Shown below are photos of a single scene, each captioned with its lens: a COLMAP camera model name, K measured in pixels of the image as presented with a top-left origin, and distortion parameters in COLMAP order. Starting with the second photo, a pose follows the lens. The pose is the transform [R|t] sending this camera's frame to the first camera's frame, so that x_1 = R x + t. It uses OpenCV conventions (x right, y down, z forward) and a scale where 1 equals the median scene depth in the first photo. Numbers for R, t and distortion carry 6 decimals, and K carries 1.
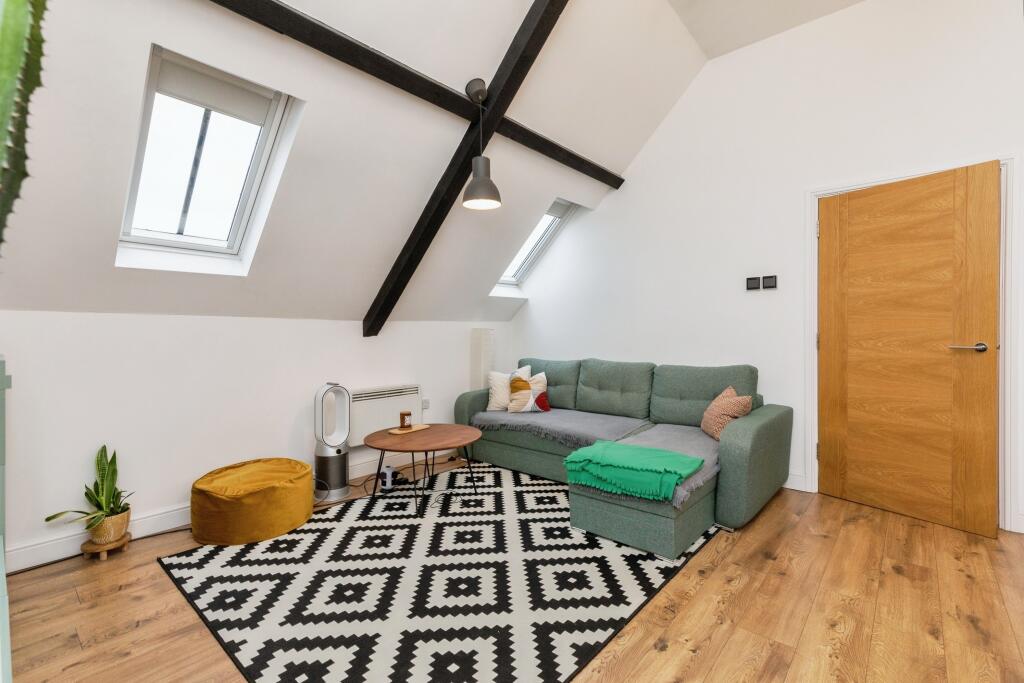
lens RADIAL K [[457.8, 0, 512.0], [0, 457.8, 341.5], [0, 0, 1]] dist [0.004525, 0.000476]
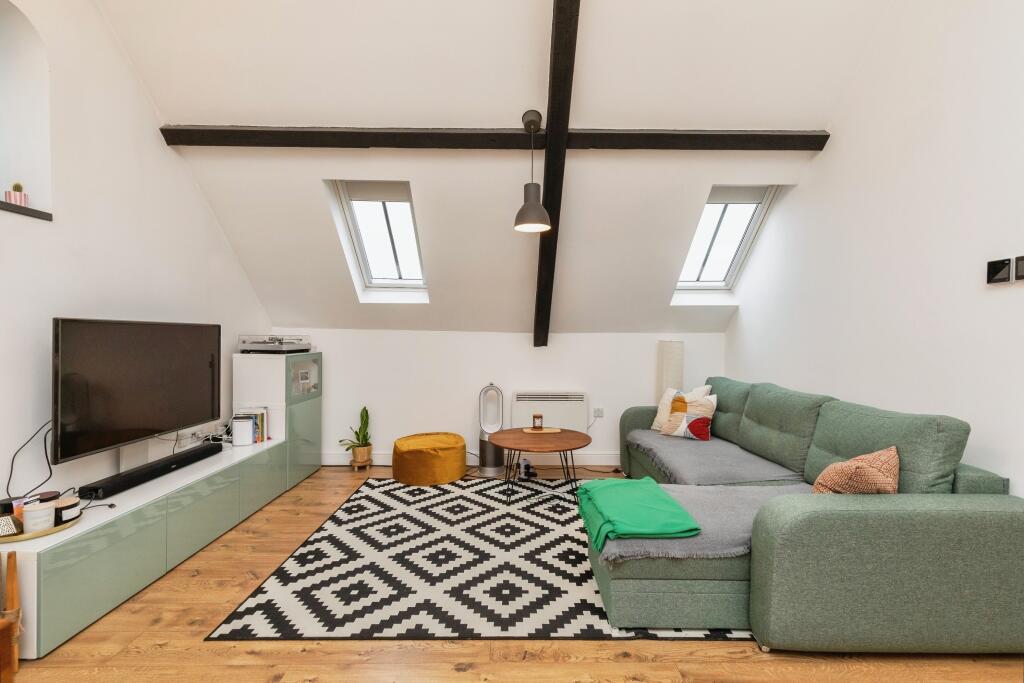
lens RADIAL K [[453.4, 0, 512.1], [0, 453.4, 351.8], [0, 0, 1]] dist [0.003138, 0.000319]
pose [[0.667170, 0.037873, -0.743942, 0.720063], [-0.027762, 0.999277, 0.025975, -0.037597], [0.744388, 0.003324, 0.667739, 0.267616]]
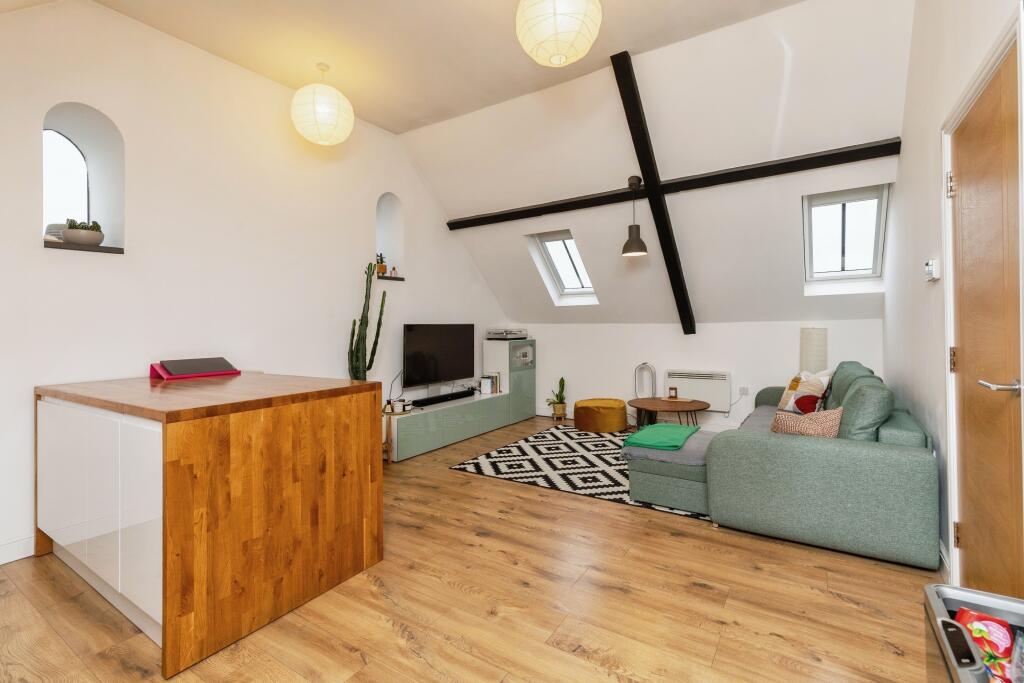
lens RADIAL K [[454.6, 0, 516.2], [0, 454.6, 328.6], [0, 0, 1]] dist [0.002955, 0.000167]
pose [[0.145113, 0.009497, -0.989369, 1.469668], [-0.007777, 0.999934, 0.008457, -0.053710], [0.989384, 0.006467, 0.145178, 0.383185]]
